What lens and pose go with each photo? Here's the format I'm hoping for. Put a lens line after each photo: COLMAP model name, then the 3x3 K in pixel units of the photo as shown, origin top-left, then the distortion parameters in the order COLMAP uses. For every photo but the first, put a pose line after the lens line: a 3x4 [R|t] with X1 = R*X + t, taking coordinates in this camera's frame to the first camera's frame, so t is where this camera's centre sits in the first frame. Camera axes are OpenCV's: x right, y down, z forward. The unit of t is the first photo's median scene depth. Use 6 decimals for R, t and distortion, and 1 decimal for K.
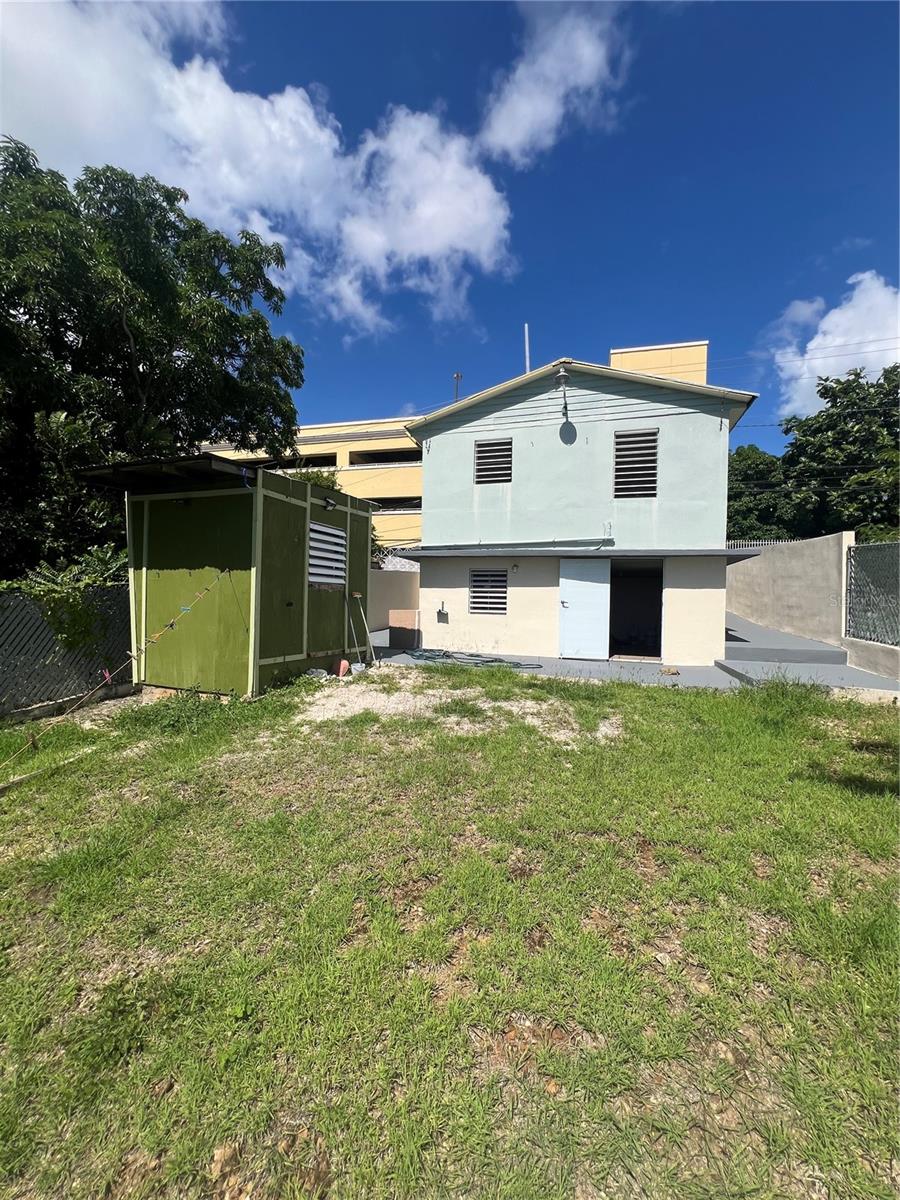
lens RADIAL K [[475.7, 0, 453.7], [0, 475.7, 600.7], [0, 0, 1]] dist [-0.005368, -0.000129]
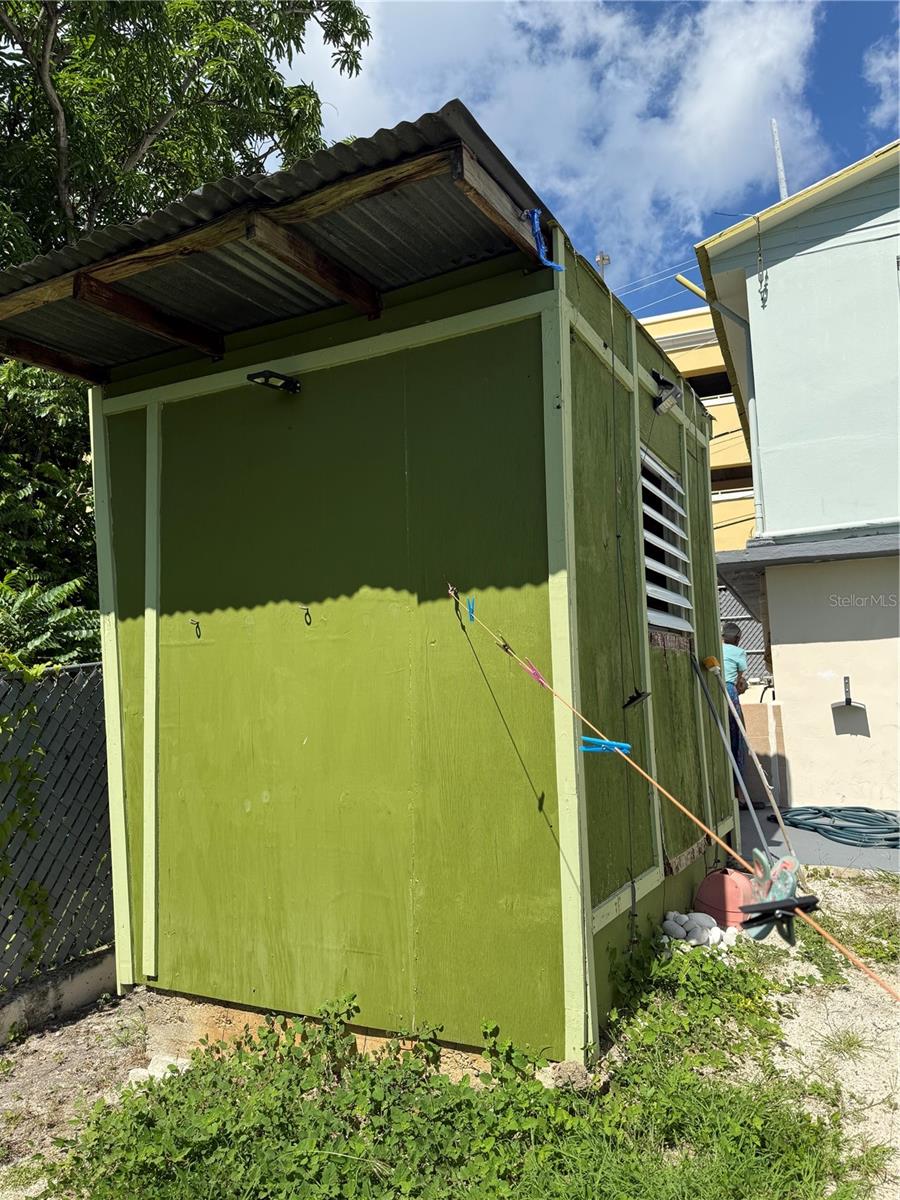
lens RADIAL K [[840.0, 0, 449.5], [0, 840.0, 595.9], [0, 0, 1]] dist [0.002820, -0.001667]
pose [[0.992442, -0.062958, -0.105336, -0.391923], [0.051057, 0.992385, -0.112095, -0.004590], [0.111592, 0.105870, 0.988099, 0.461592]]
